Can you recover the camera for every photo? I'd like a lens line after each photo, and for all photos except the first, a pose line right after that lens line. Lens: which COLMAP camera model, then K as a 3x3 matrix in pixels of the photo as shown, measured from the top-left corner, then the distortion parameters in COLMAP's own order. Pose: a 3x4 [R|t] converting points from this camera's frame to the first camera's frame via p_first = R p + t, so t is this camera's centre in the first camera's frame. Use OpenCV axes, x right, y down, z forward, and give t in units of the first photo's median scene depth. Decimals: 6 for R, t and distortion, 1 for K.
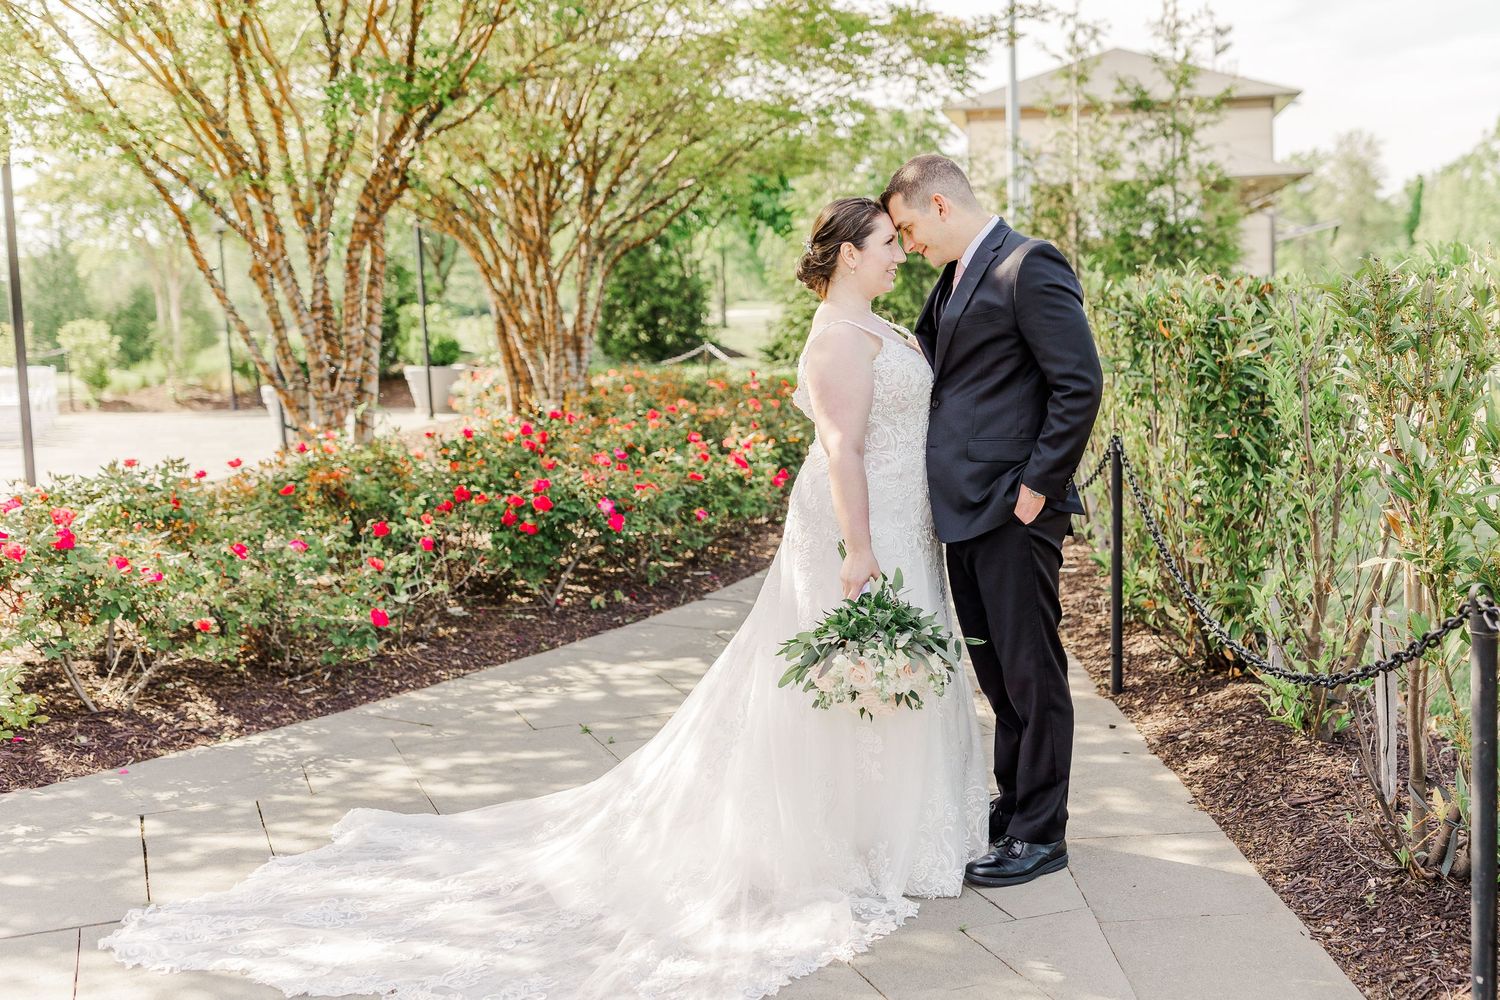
lens RADIAL K [[1537.3, 0, 750.0], [0, 1537.3, 500.0], [0, 0, 1]] dist [0.010274, 0.001384]
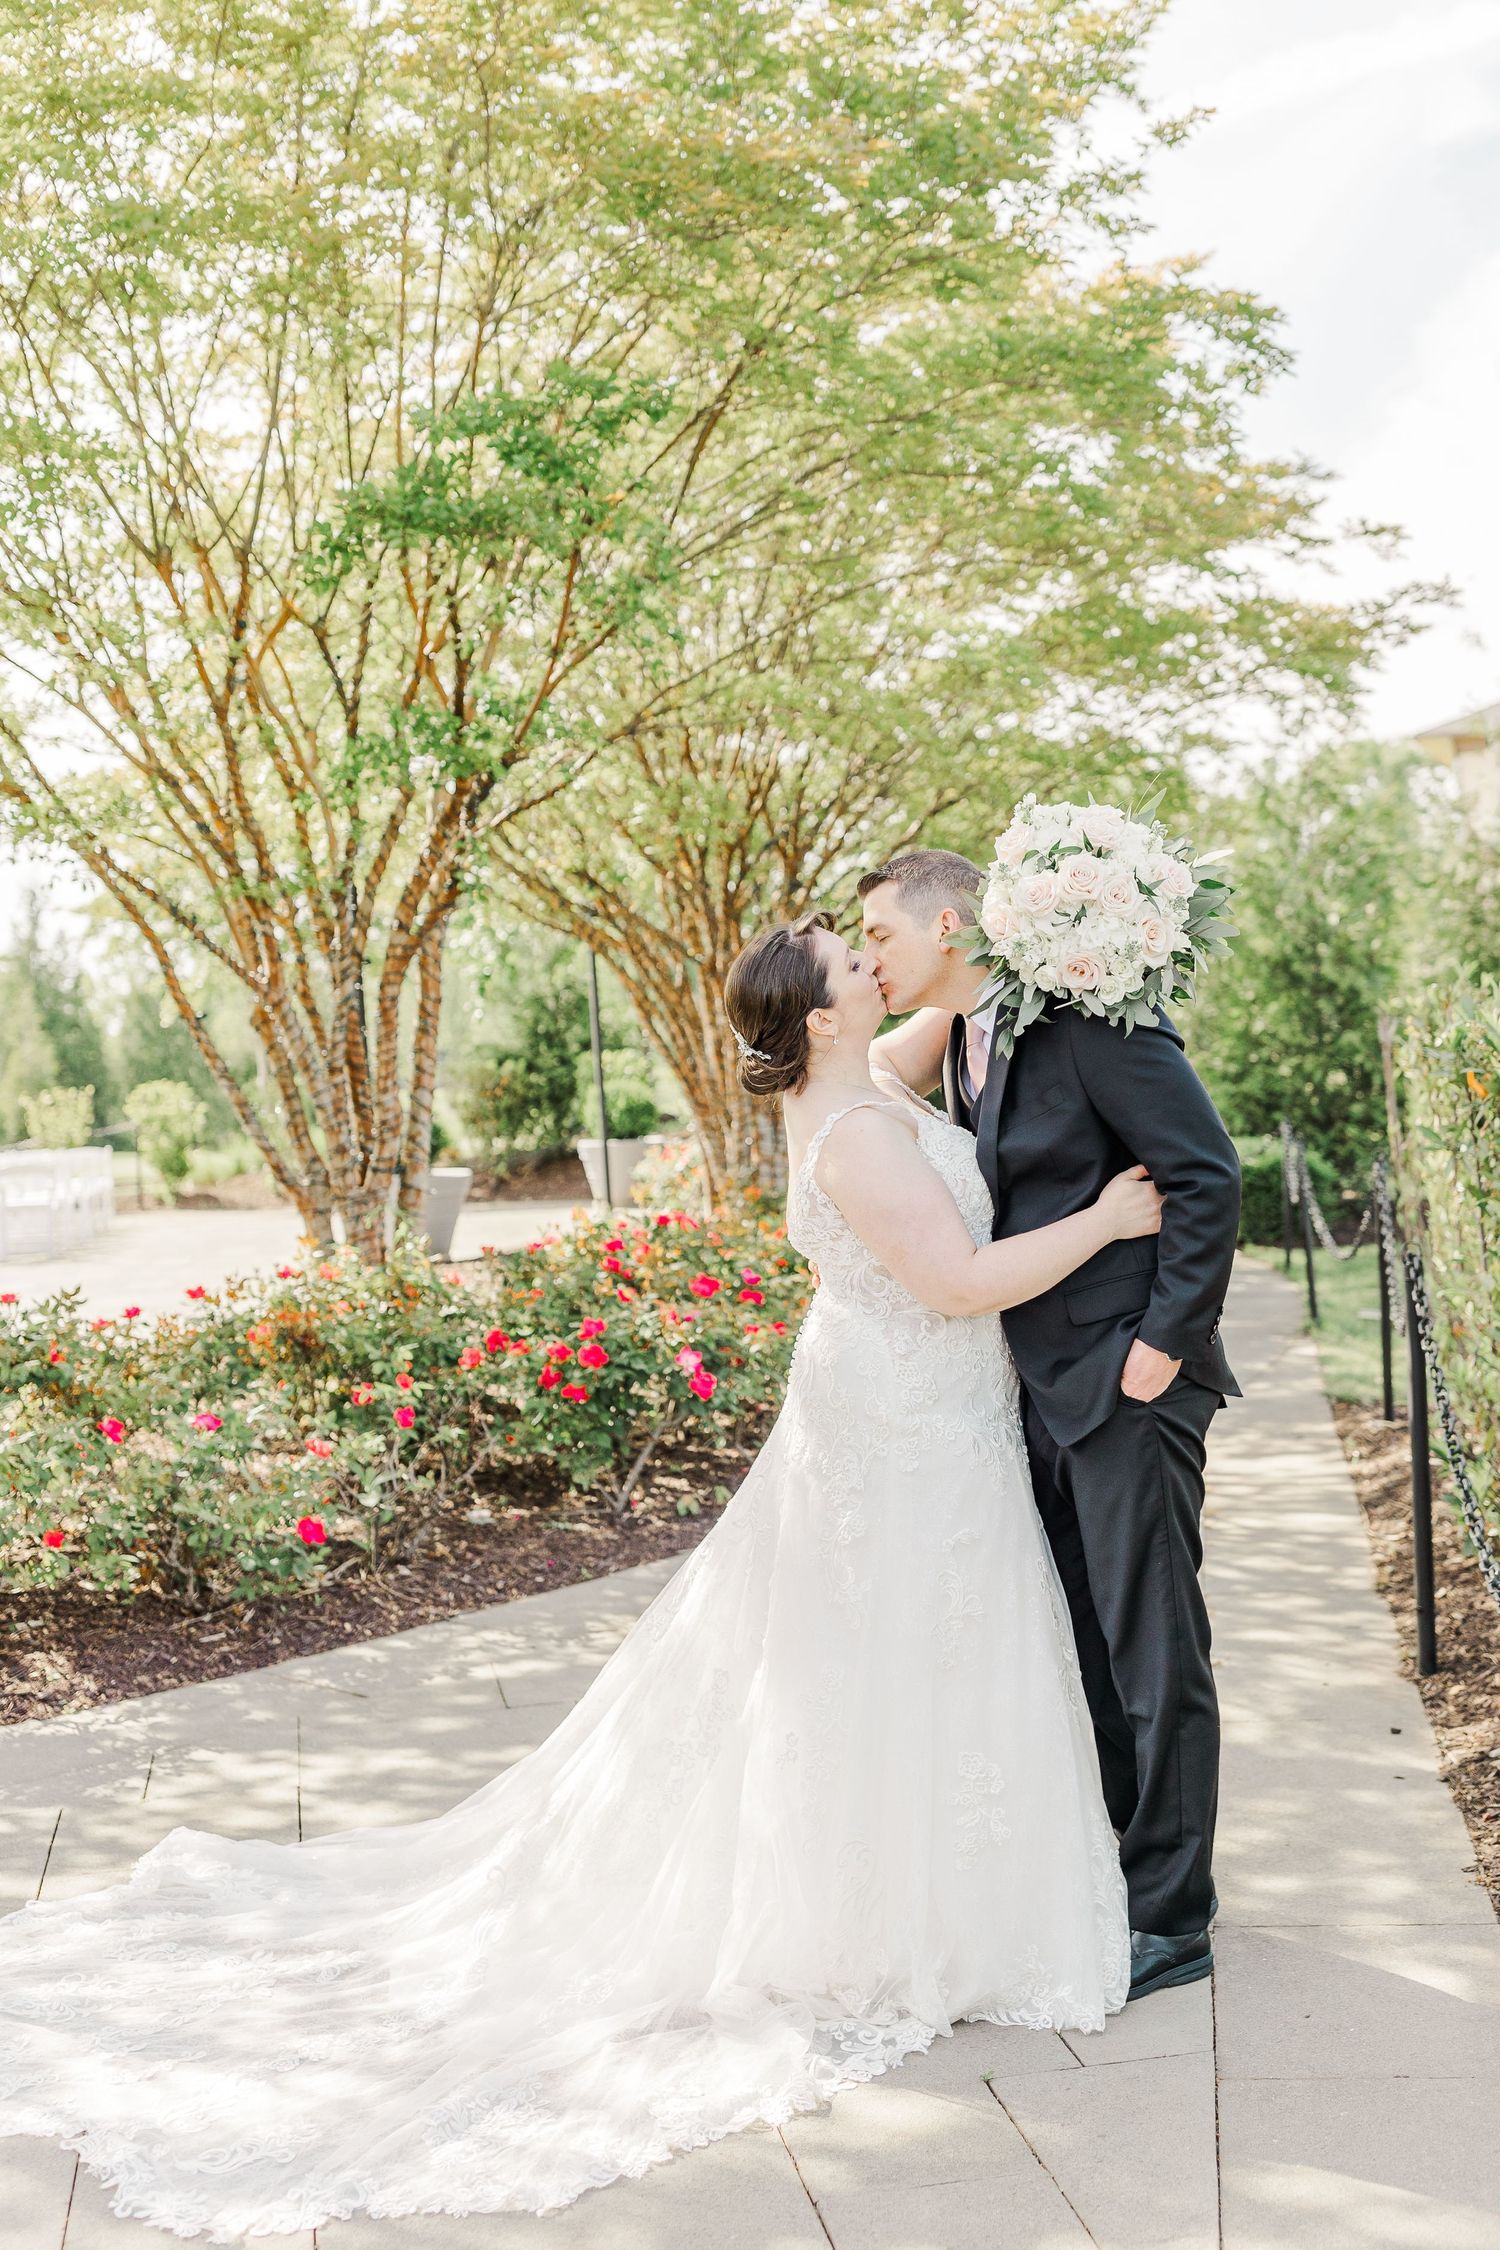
lens RADIAL K [[2277.5, 0, 887.0], [0, 2277.5, 1095.9], [0, 0, 1]] dist [0.008112, 0.008192]
pose [[0.984596, -0.018334, -0.173881, 0.164108], [0.001474, 0.995322, -0.096603, -0.014333], [0.174839, 0.094859, 0.980017, 0.040530]]
